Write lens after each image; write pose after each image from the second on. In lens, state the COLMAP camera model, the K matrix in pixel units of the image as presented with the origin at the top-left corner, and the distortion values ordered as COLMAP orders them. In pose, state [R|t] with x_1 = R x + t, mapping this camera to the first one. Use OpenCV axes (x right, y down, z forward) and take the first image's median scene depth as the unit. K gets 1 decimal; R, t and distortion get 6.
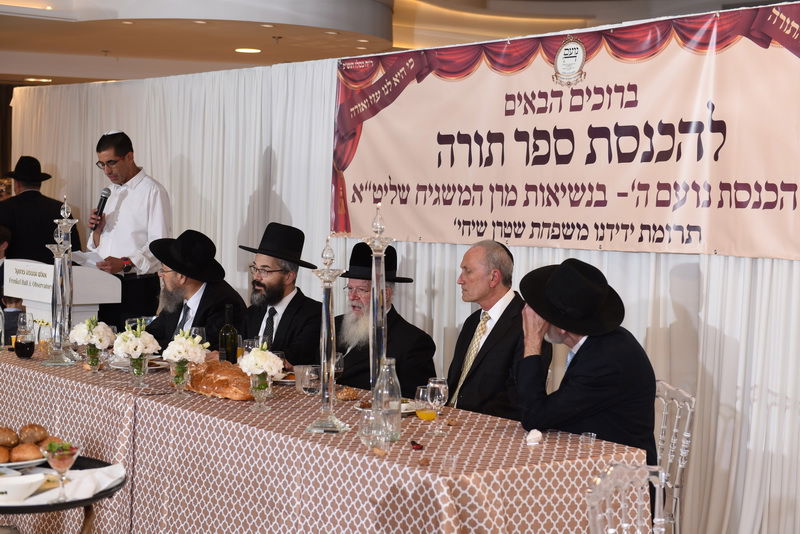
lens RADIAL K [[1391.3, 0, 400.0], [0, 1391.3, 267.0], [0, 0, 1]] dist [0.055740, -0.138601]
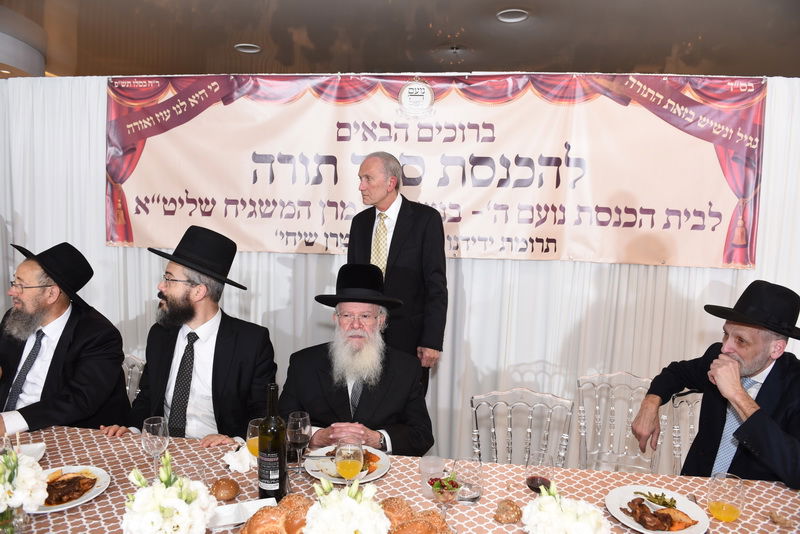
lens RADIAL K [[547.7, 0, 400.0], [0, 547.7, 267.0], [0, 0, 1]] dist [-0.051286, -0.001310]
pose [[0.701148, -0.061130, 0.710391, -0.215646], [0.017353, 0.997486, 0.068708, -0.035219], [-0.712805, -0.035847, 0.700446, 0.646678]]
